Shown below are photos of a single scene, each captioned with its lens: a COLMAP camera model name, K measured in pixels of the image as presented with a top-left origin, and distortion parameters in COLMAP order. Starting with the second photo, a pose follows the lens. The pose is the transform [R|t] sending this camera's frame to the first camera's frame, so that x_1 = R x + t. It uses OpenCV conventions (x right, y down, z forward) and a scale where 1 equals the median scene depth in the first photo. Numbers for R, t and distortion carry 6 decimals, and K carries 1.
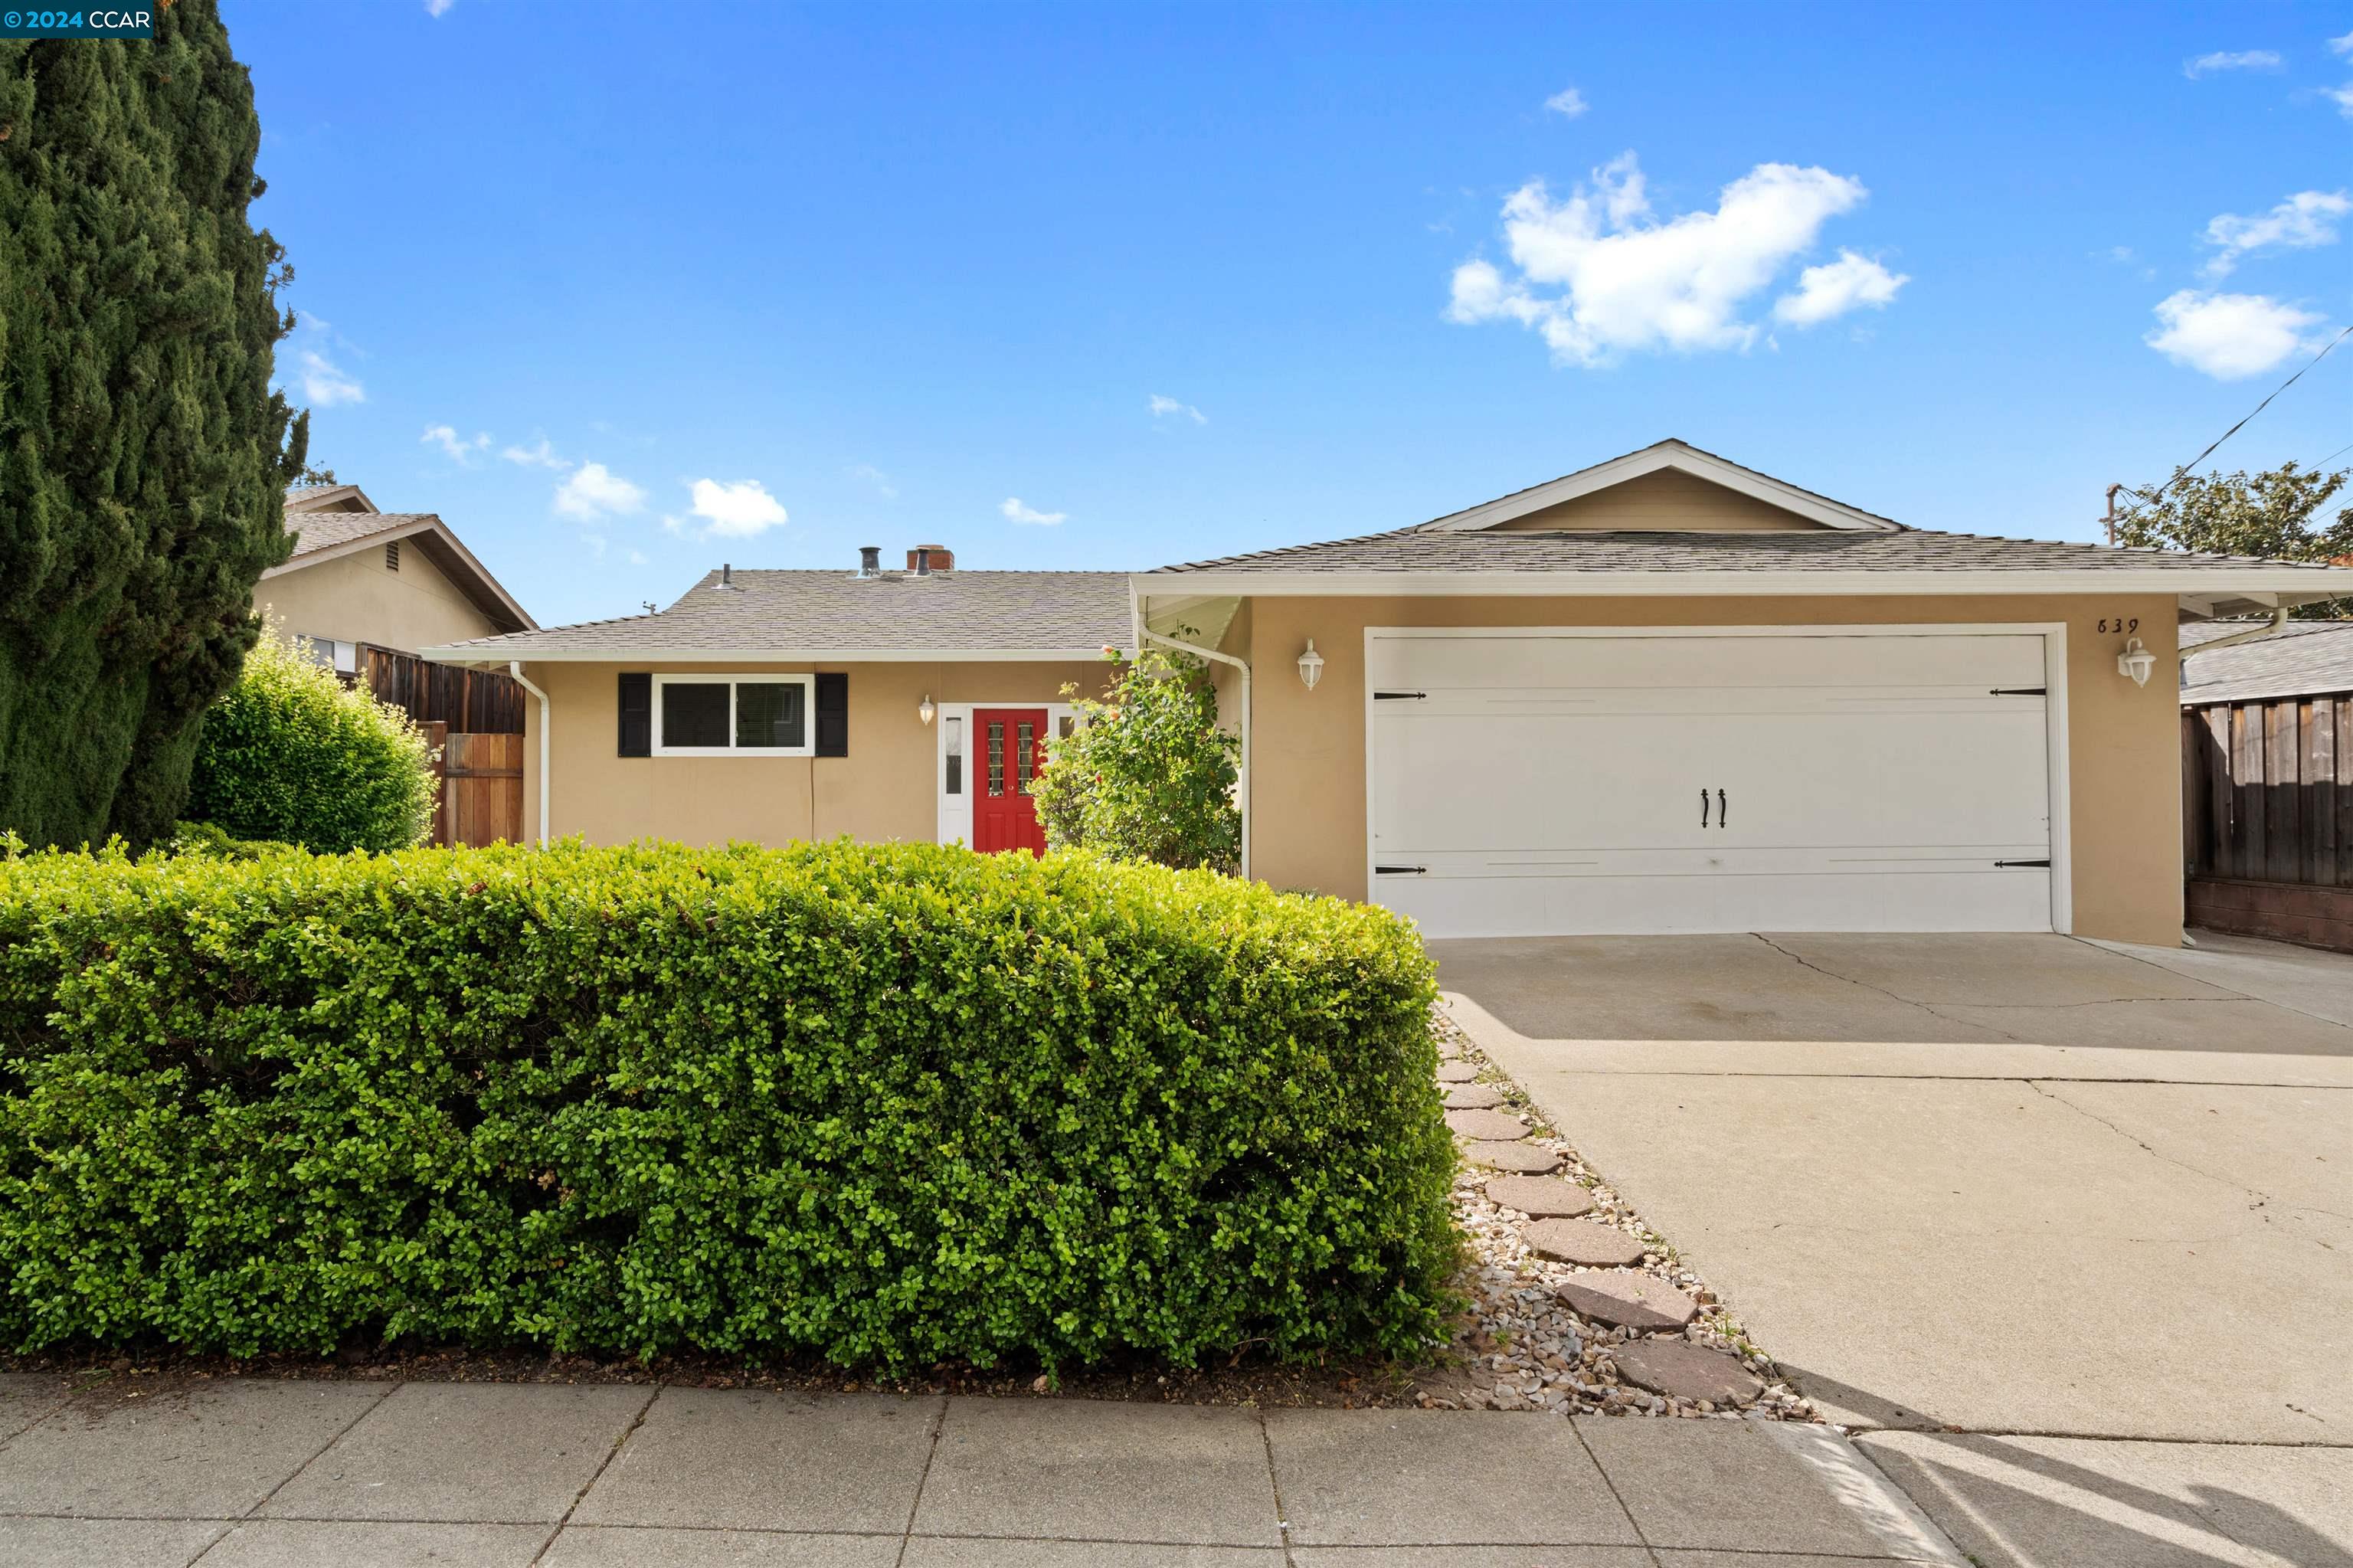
lens RADIAL K [[1431.4, 0, 1163.6], [0, 1431.4, 720.5], [0, 0, 1]] dist [0.002175, 0.000478]
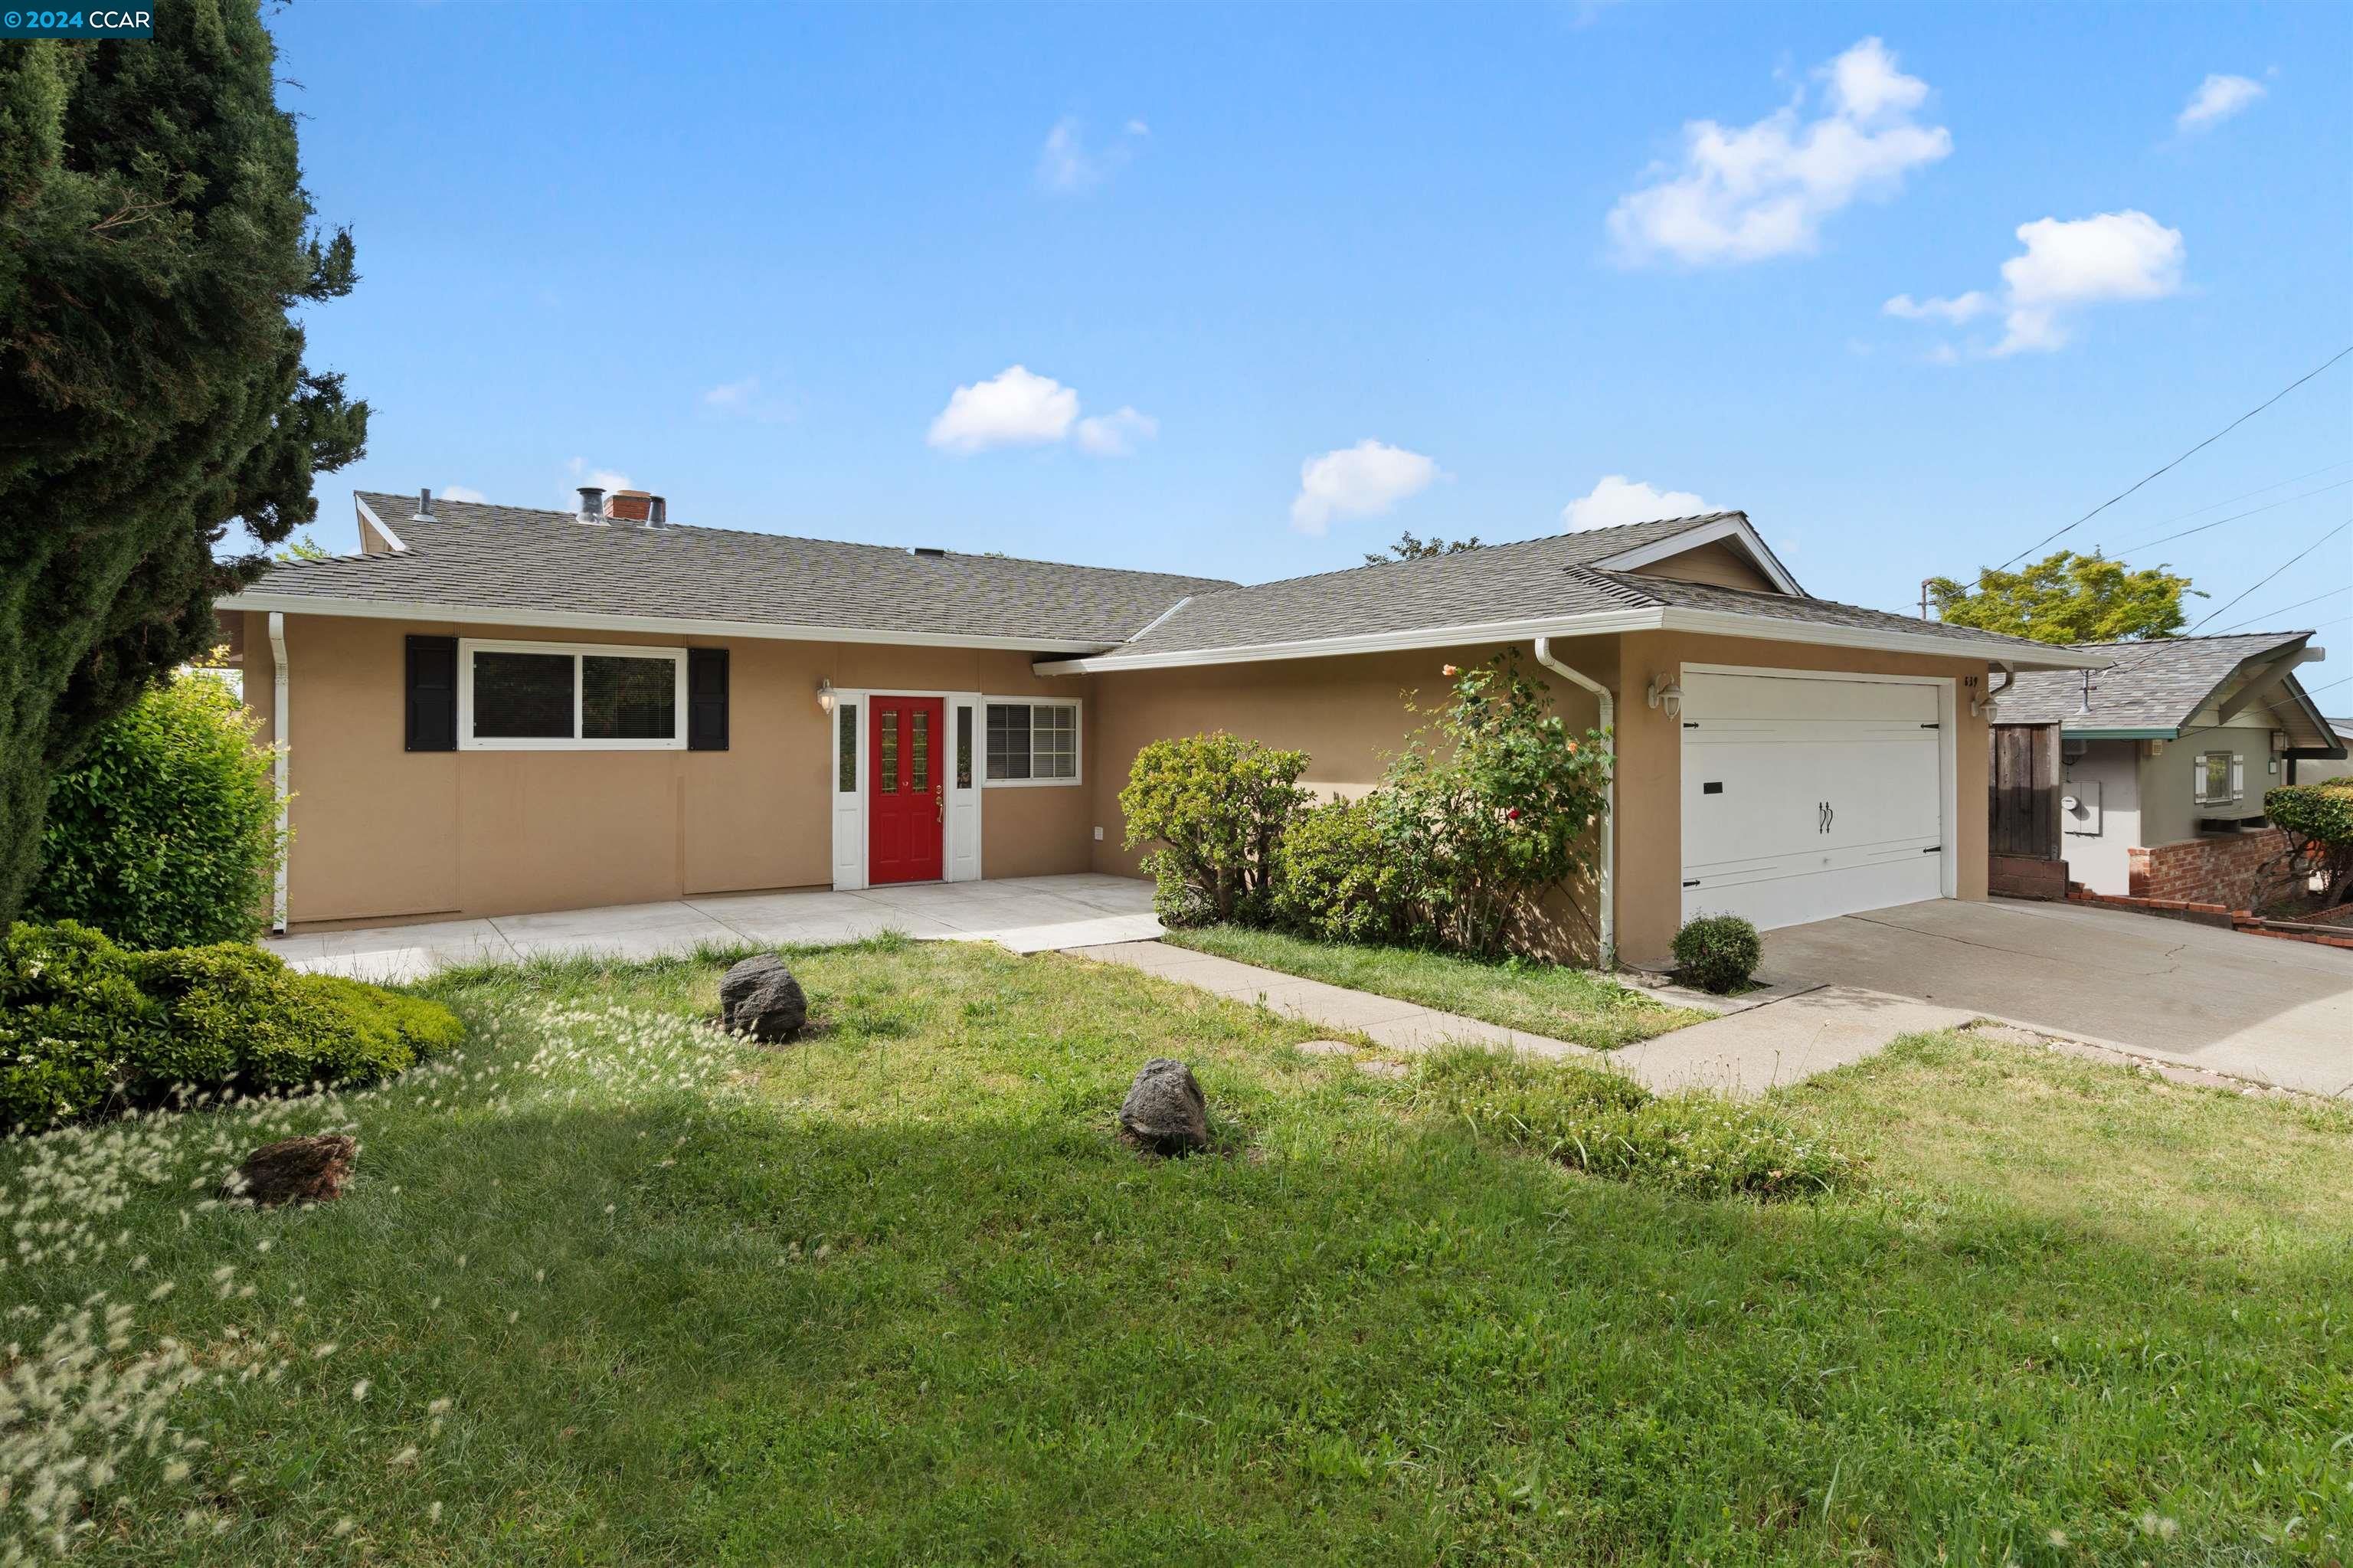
lens RADIAL K [[1212.3, 0, 1176.5], [0, 1212.3, 784.0], [0, 0, 1]] dist [-0.002106, 0.000891]
pose [[0.819524, -0.014520, 0.572860, -0.541779], [-0.034623, 0.996598, 0.074792, -0.022282], [-0.571998, -0.081128, 0.816233, 0.361343]]
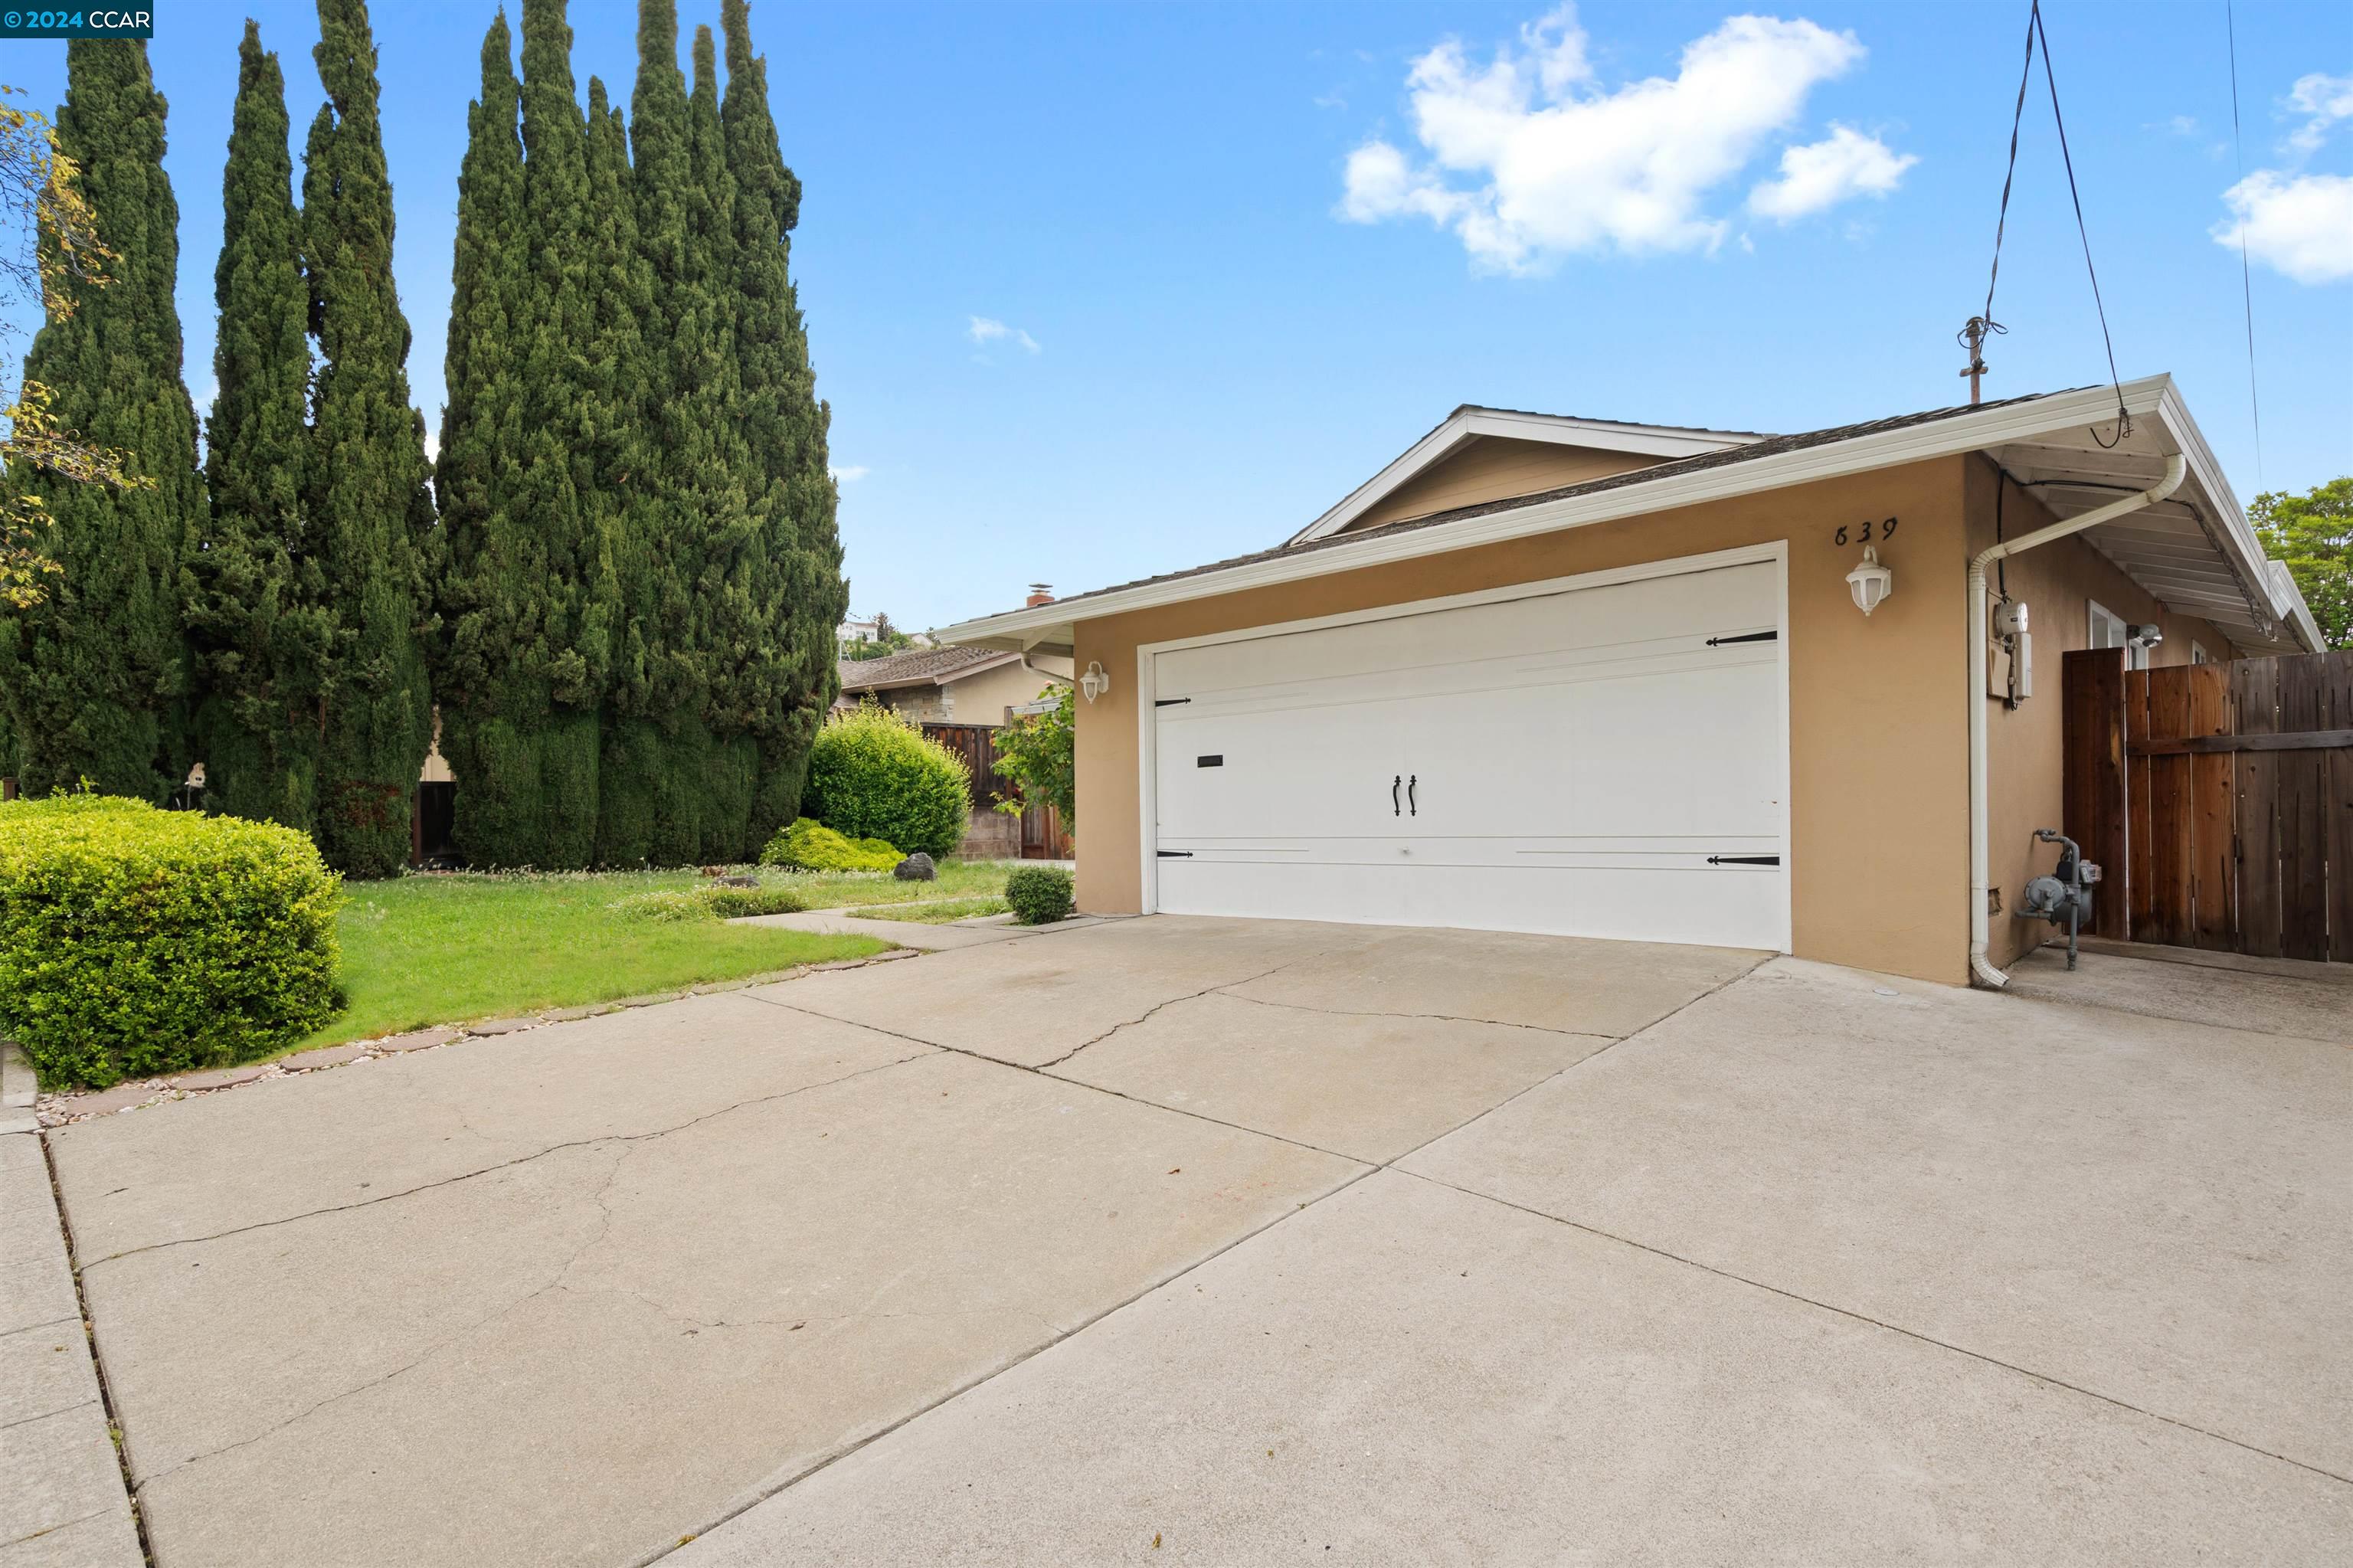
lens RADIAL K [[1212.3, 0, 1176.5], [0, 1212.3, 784.0], [0, 0, 1]] dist [-0.002106, 0.000891]
pose [[0.695168, -0.025229, -0.718404, 0.674997], [0.052468, 0.998499, 0.015706, 0.025562], [0.716930, -0.048612, 0.695448, 0.254034]]
